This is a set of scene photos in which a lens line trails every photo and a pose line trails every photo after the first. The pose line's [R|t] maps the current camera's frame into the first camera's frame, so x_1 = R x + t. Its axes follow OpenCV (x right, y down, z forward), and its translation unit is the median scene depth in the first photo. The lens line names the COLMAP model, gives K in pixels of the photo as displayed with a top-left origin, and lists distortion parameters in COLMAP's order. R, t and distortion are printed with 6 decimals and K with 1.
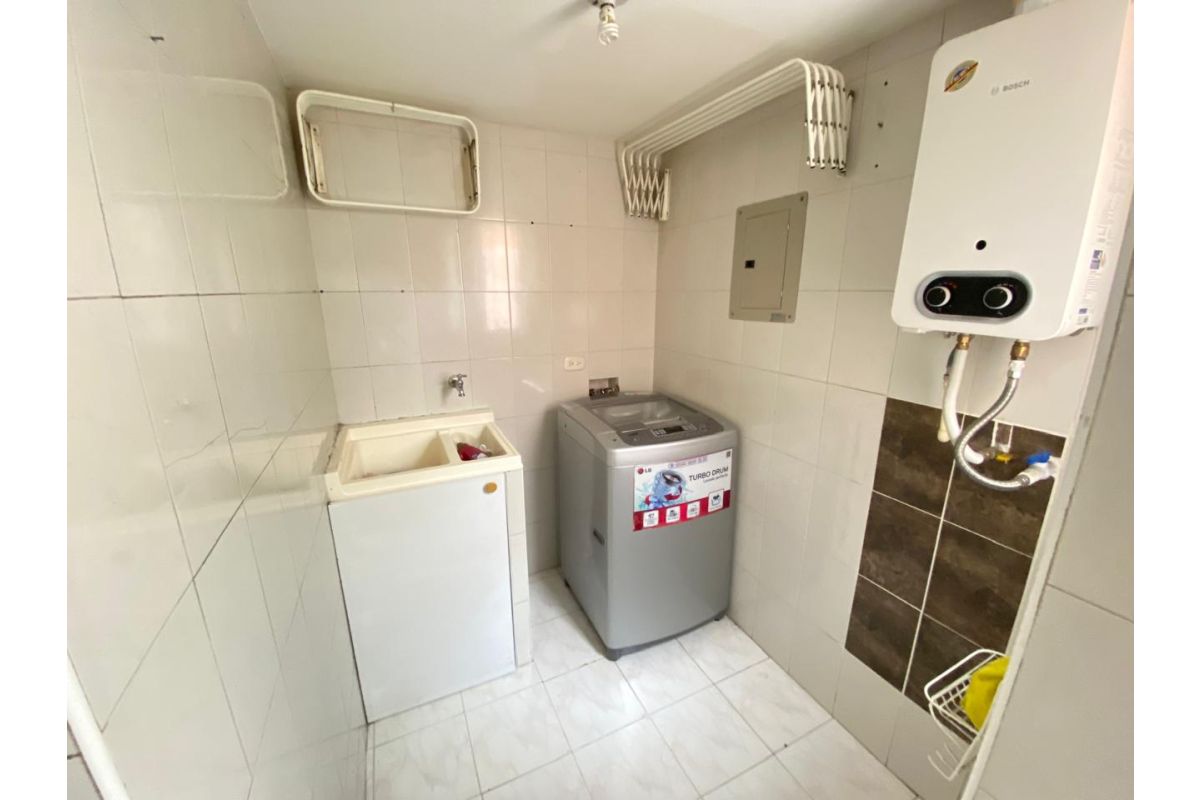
lens RADIAL K [[433.6, 0, 594.2], [0, 433.6, 401.6], [0, 0, 1]] dist [0.025102, -0.020811]
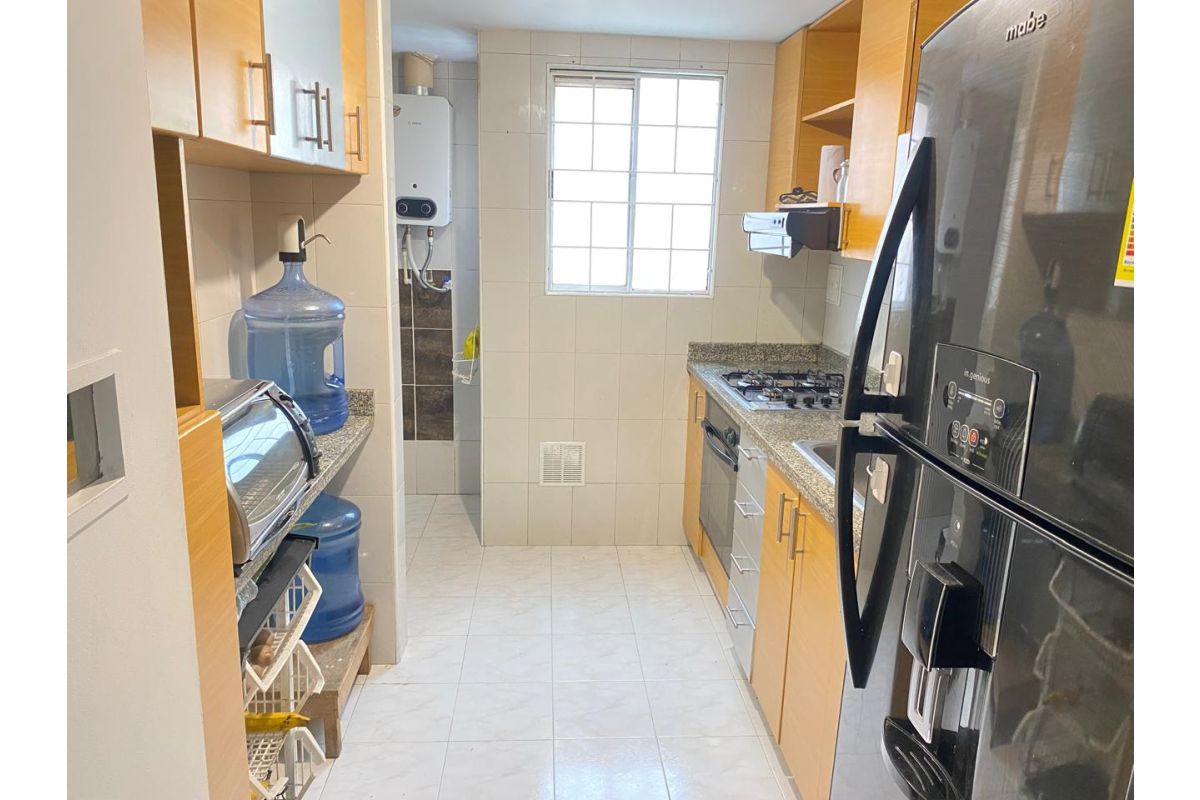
lens RADIAL K [[836.0, 0, 599.9], [0, 836.0, 410.3], [0, 0, 1]] dist [-0.007821, -0.004221]
pose [[0.368897, -0.205260, 0.906522, -2.723612], [0.201986, 0.969707, 0.137371, 0.346183], [-0.907258, 0.132429, 0.399182, -1.352320]]
